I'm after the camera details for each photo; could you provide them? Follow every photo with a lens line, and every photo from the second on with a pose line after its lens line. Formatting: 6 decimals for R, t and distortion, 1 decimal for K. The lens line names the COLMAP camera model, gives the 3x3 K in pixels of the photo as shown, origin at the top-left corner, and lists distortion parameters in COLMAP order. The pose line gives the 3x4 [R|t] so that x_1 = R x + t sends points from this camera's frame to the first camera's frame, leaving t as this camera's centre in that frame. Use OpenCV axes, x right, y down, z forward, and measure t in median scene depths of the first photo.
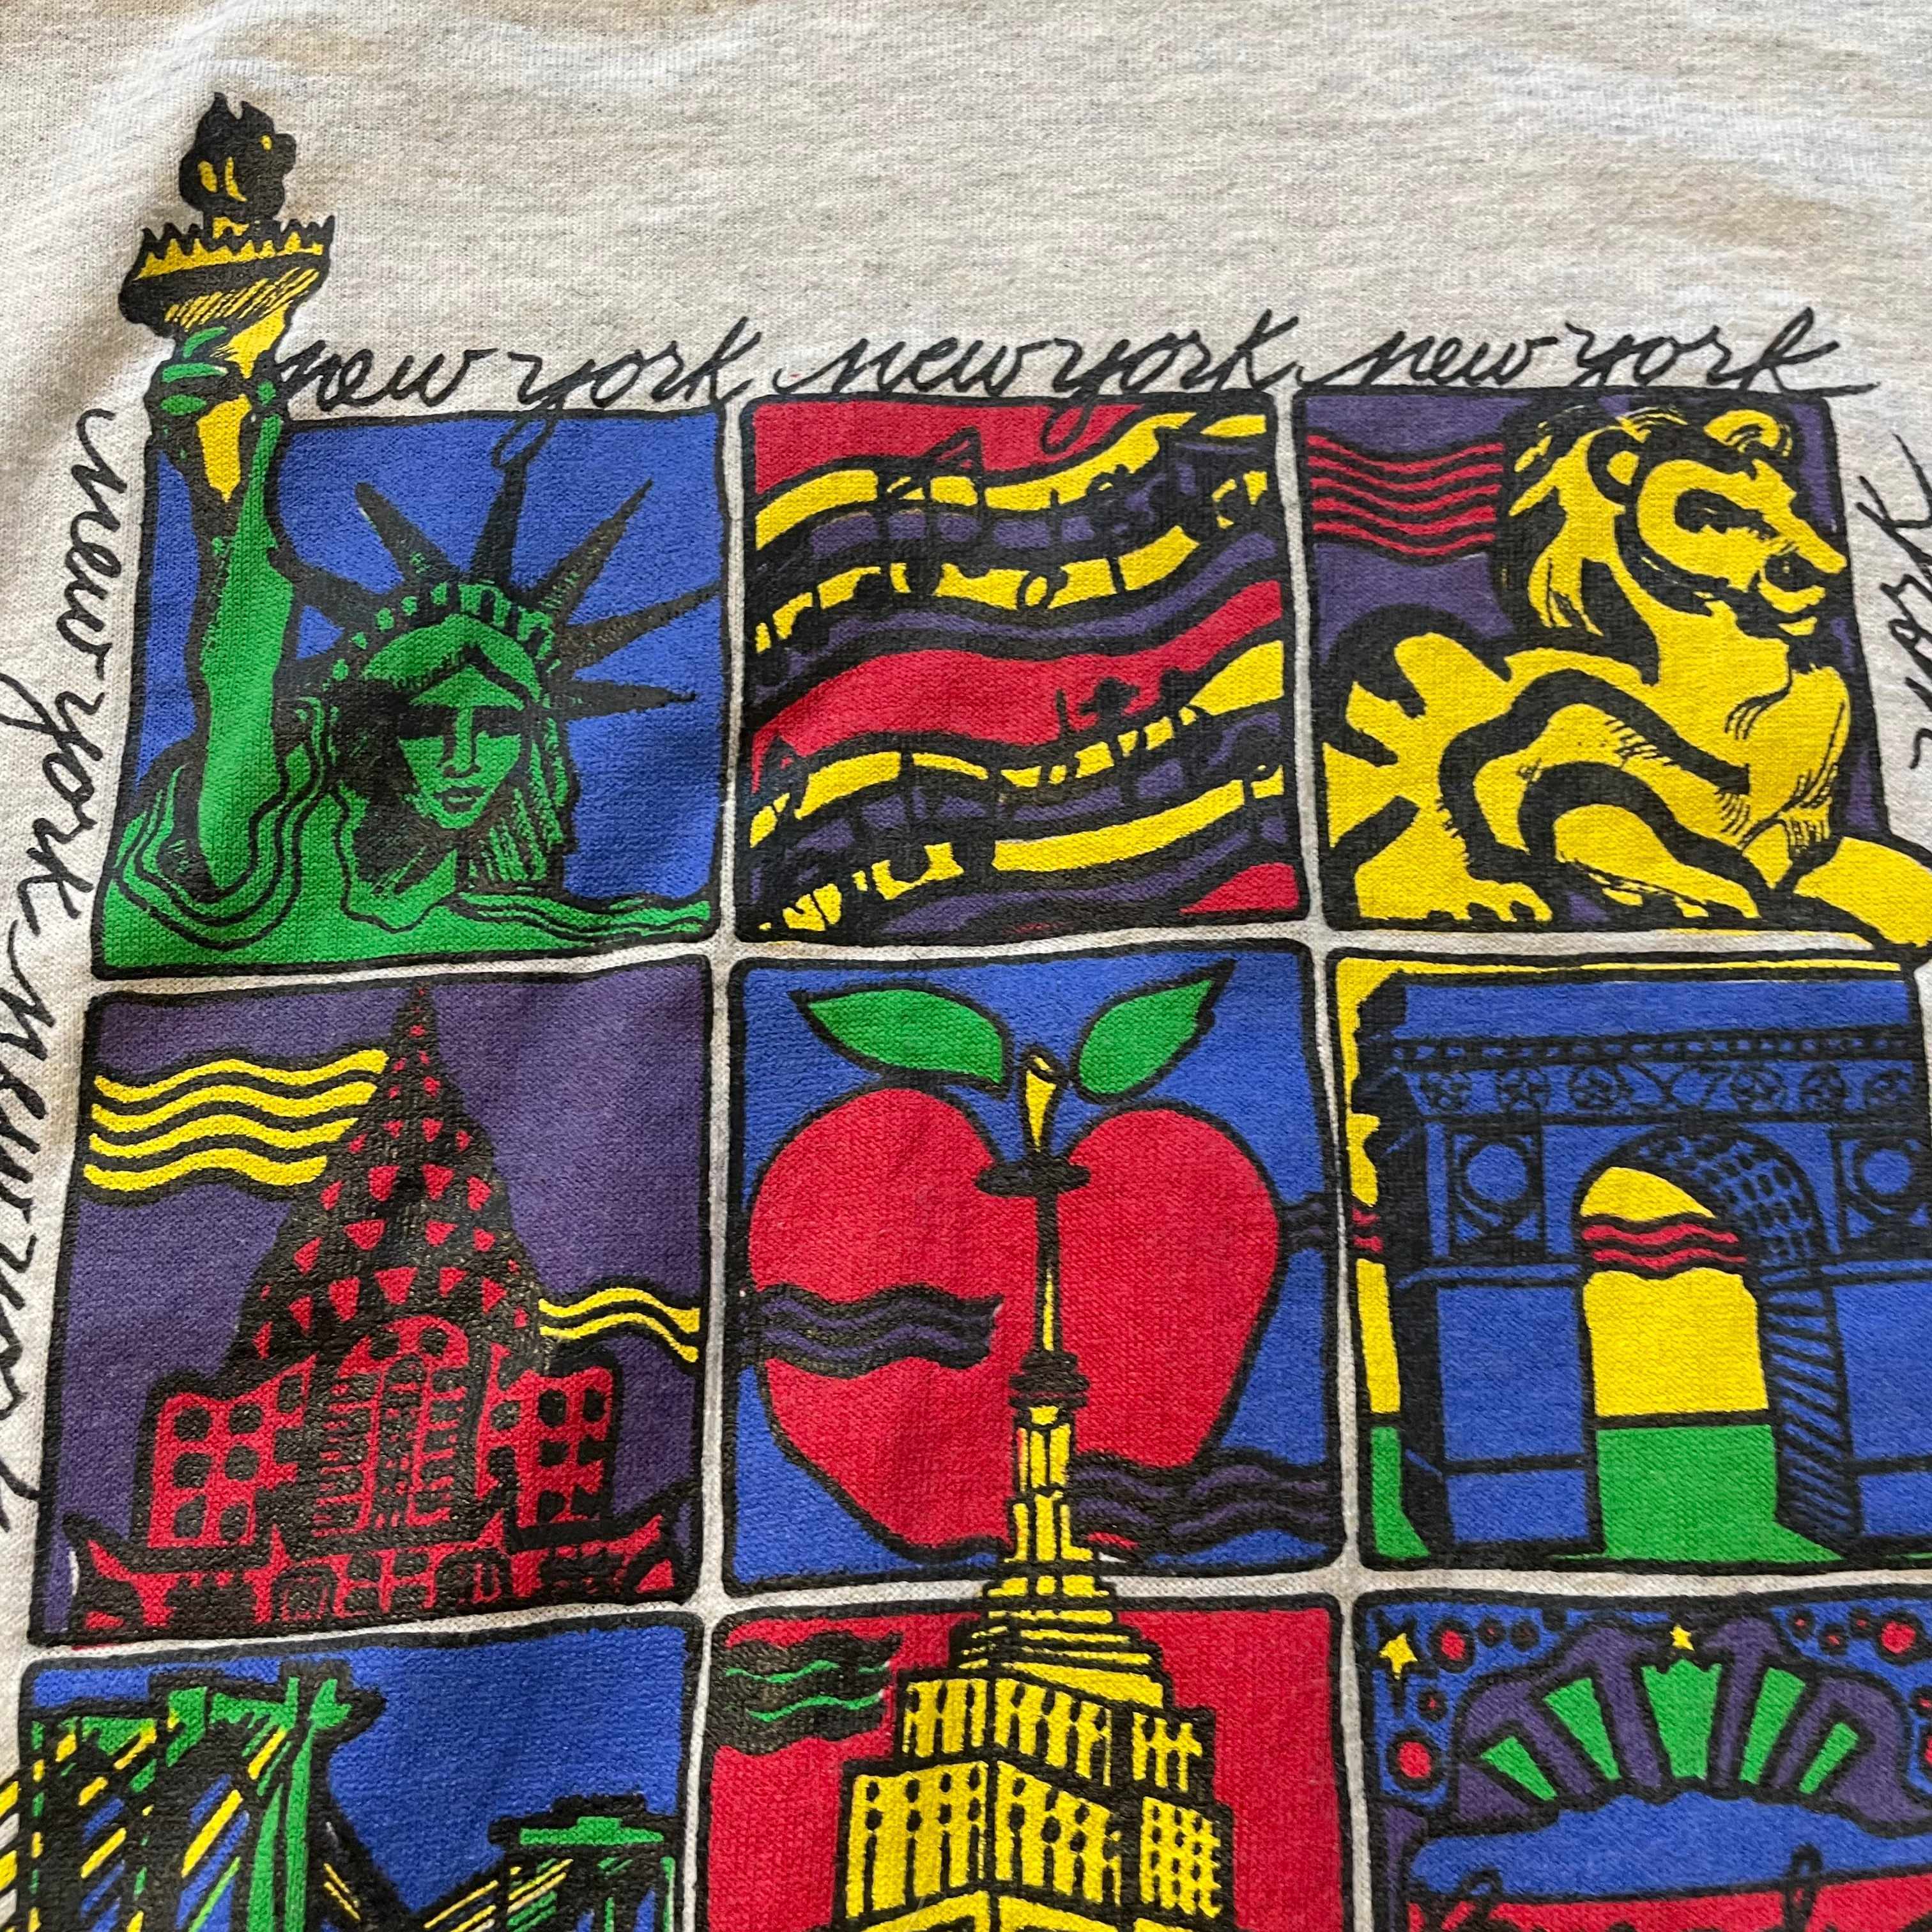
lens RADIAL K [[1964.6, 0, 981.8], [0, 1964.6, 954.6], [0, 0, 1]] dist [0.074485, -0.123316]
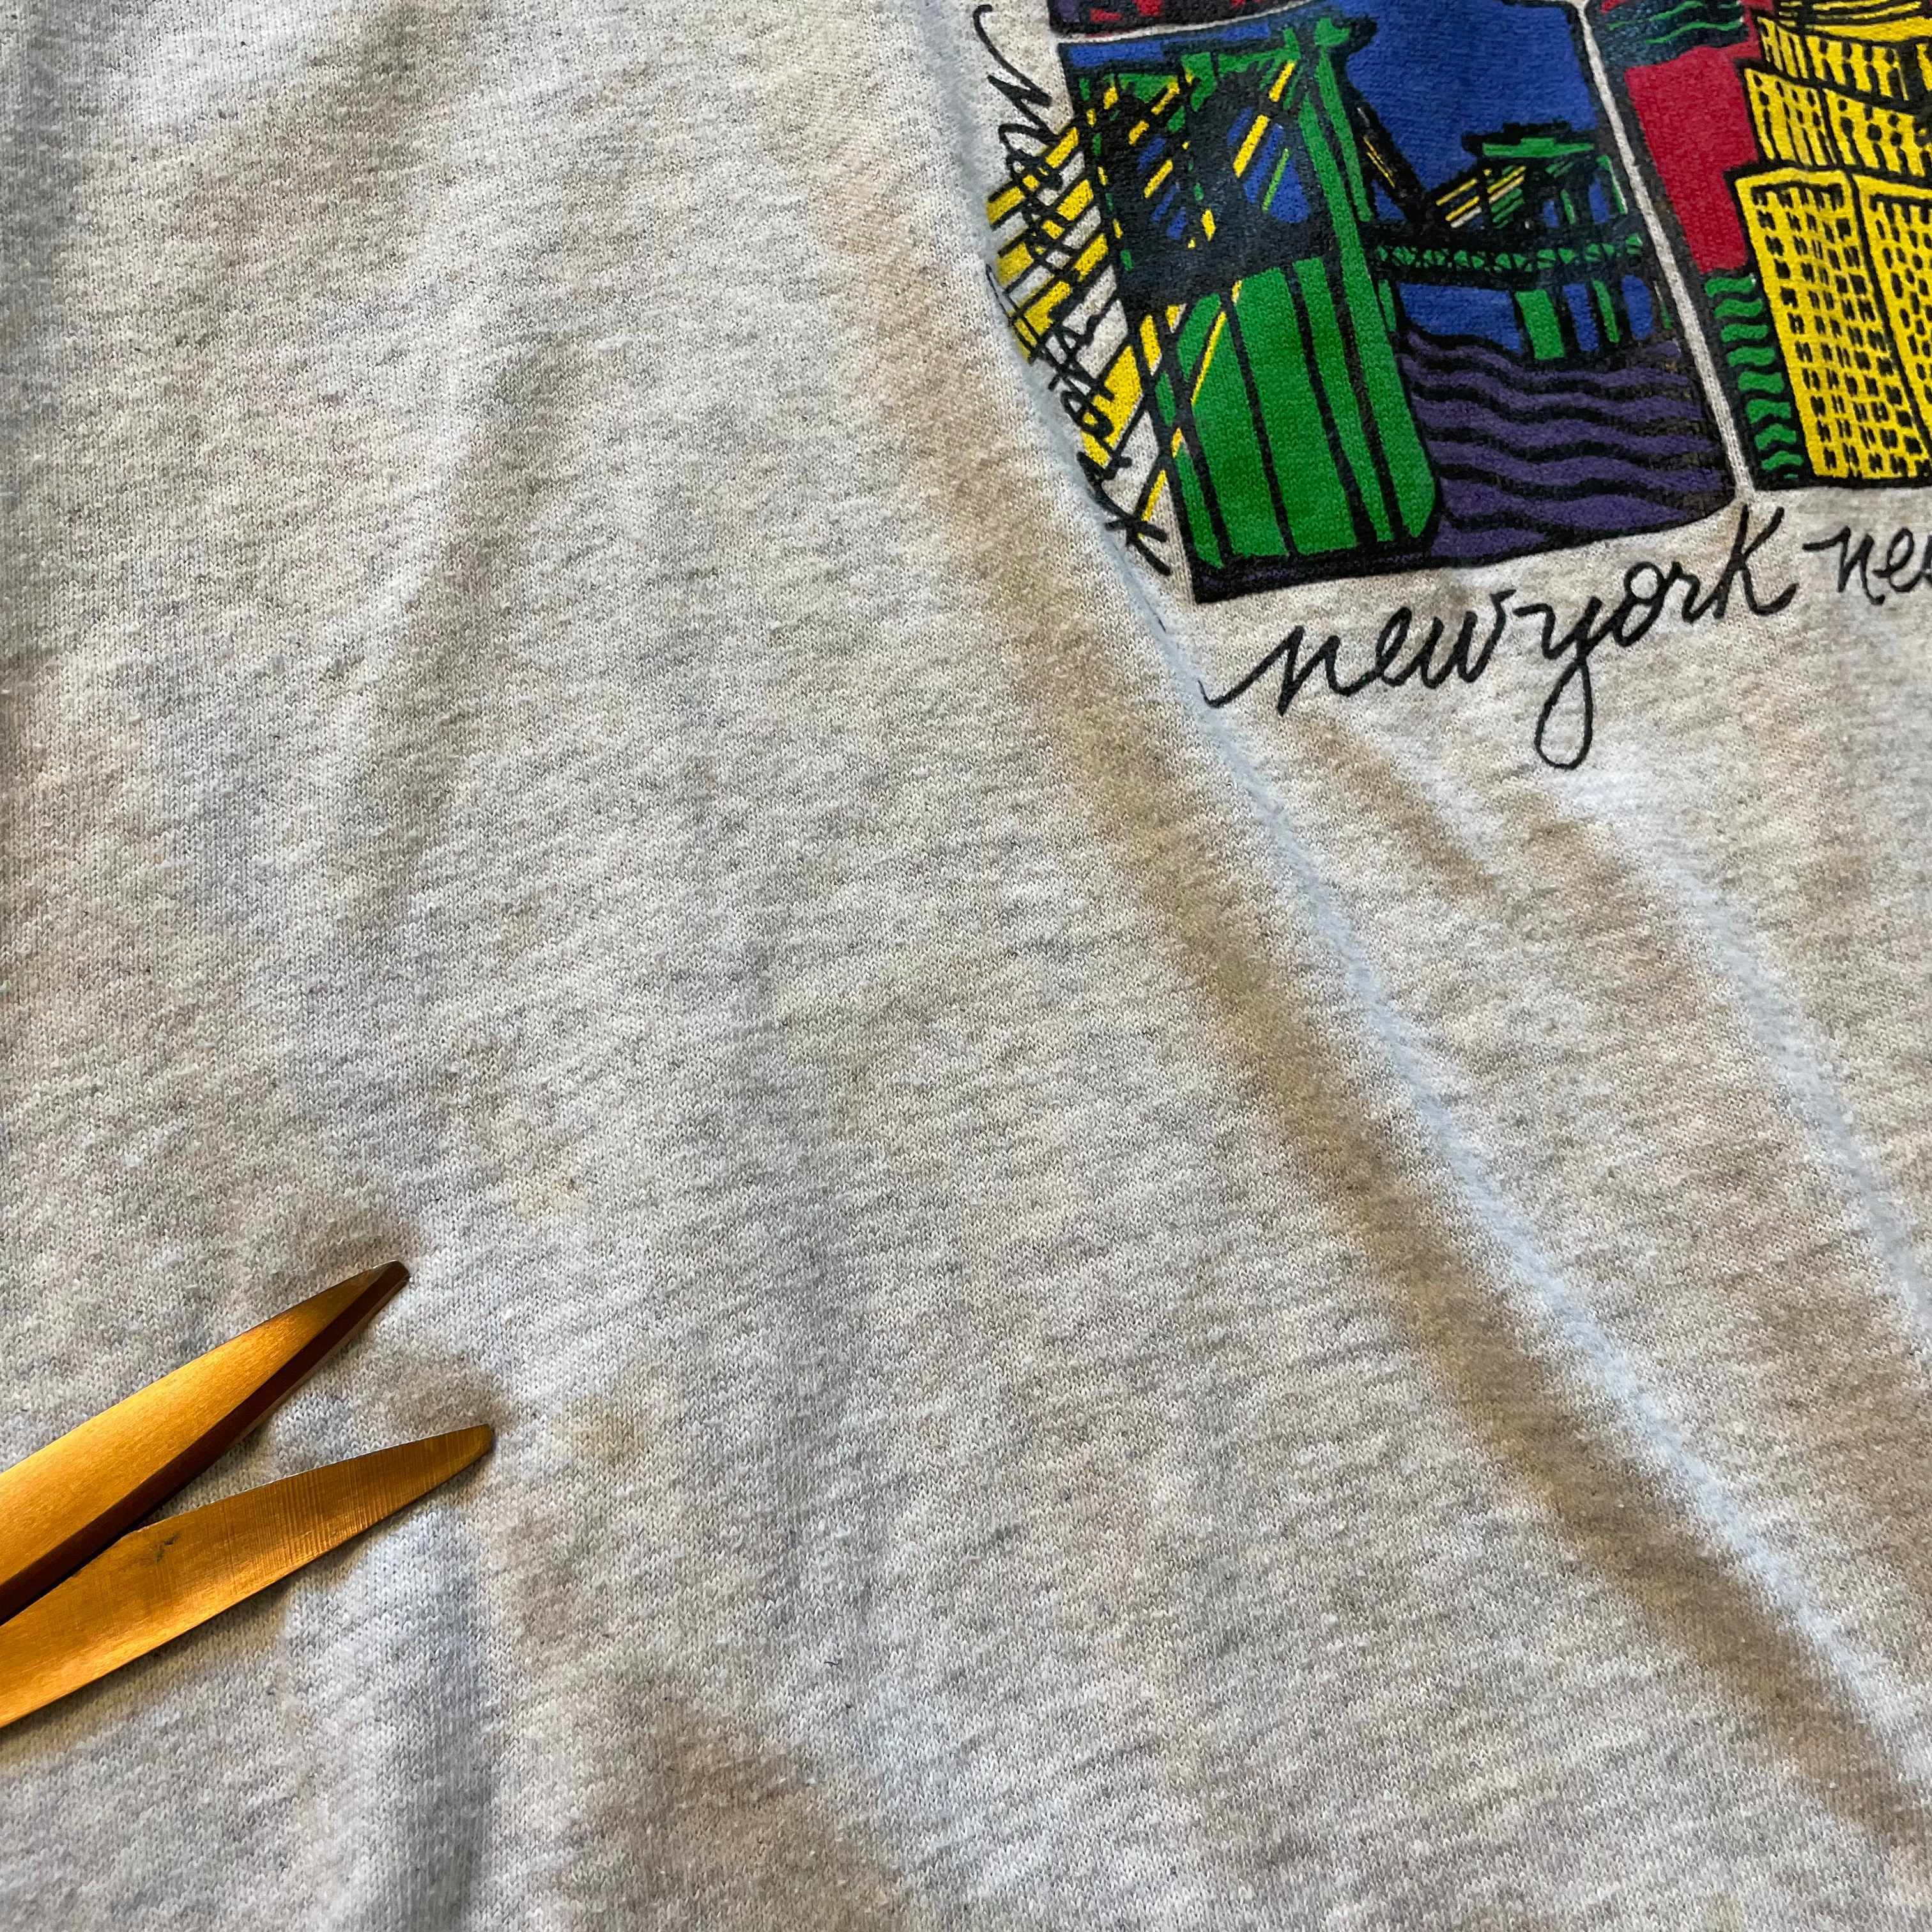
lens RADIAL K [[2031.2, 0, 984.6], [0, 2031.2, 925.8], [0, 0, 1]] dist [0.094741, -0.176182]
pose [[0.977988, -0.131681, 0.161865, -0.753177], [0.130086, 0.991292, 0.020464, 0.805062], [-0.163151, 0.001043, 0.986601, -0.166151]]
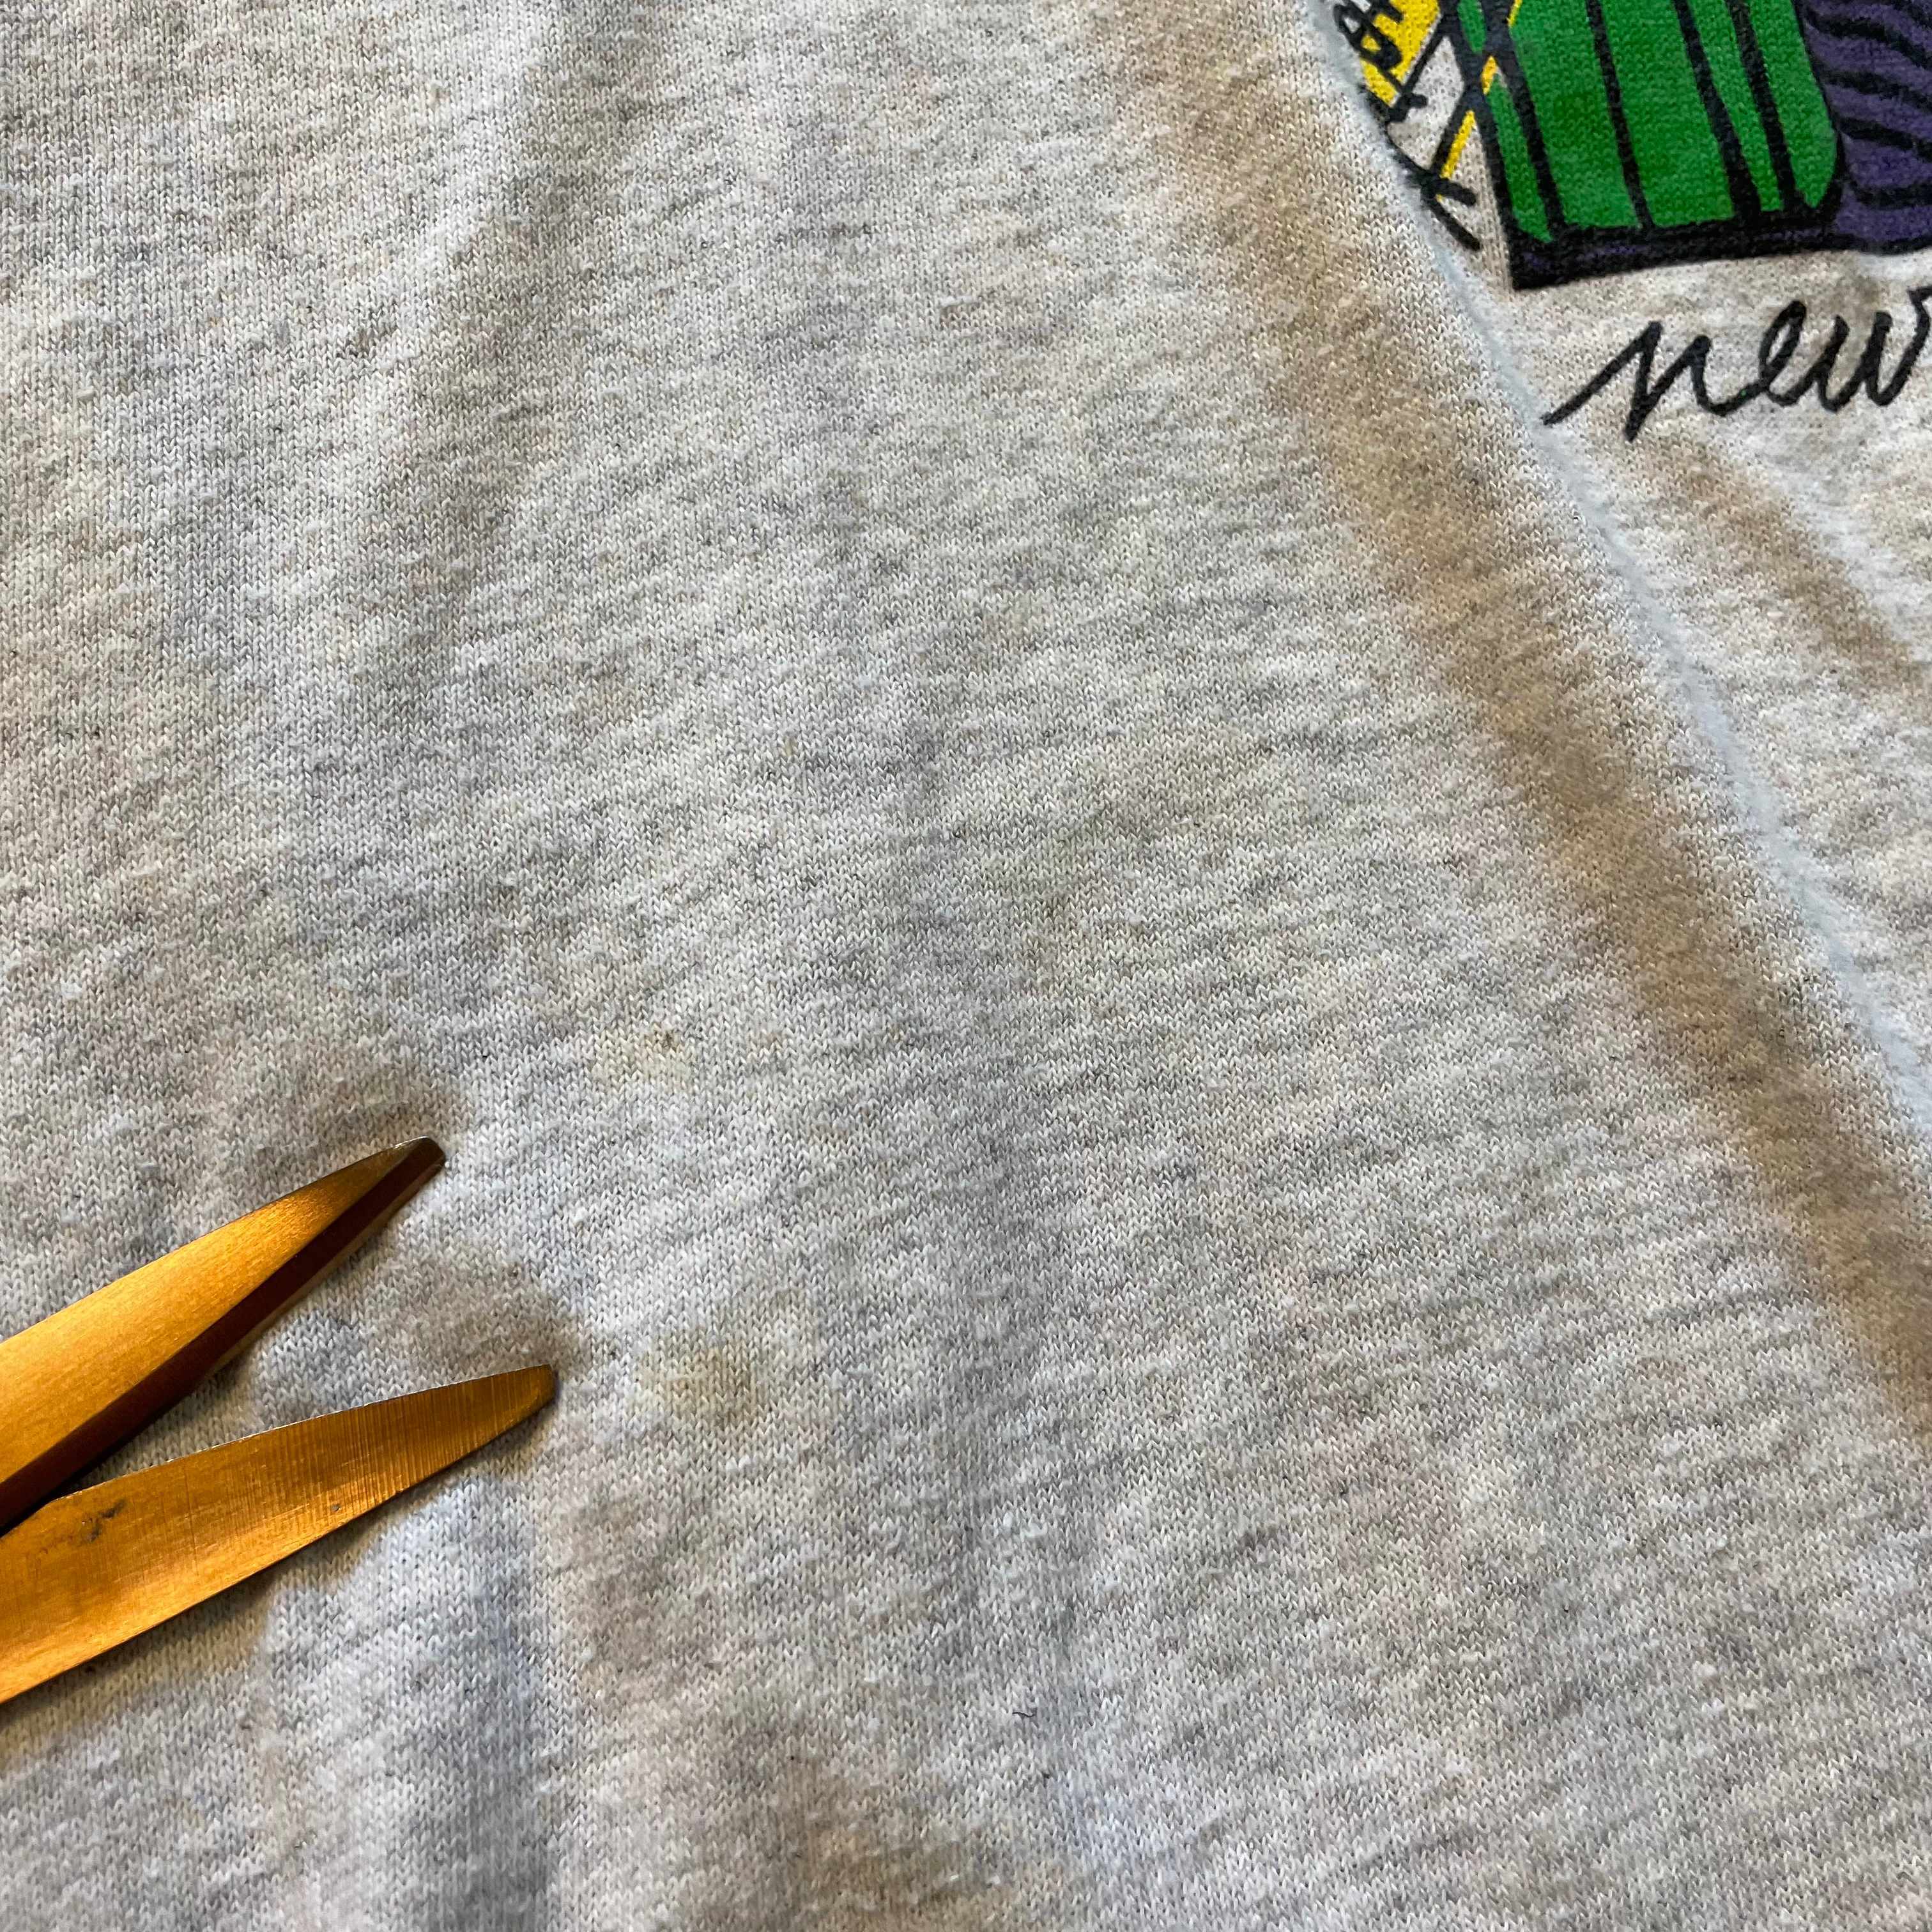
lens RADIAL K [[2001.7, 0, 960.8], [0, 2001.7, 943.4], [0, 0, 1]] dist [0.077831, -0.139383]
pose [[0.986598, -0.116025, 0.114731, -0.778982], [0.111832, 0.992824, 0.042359, 0.867773], [-0.118822, -0.028961, 0.992493, 0.116050]]
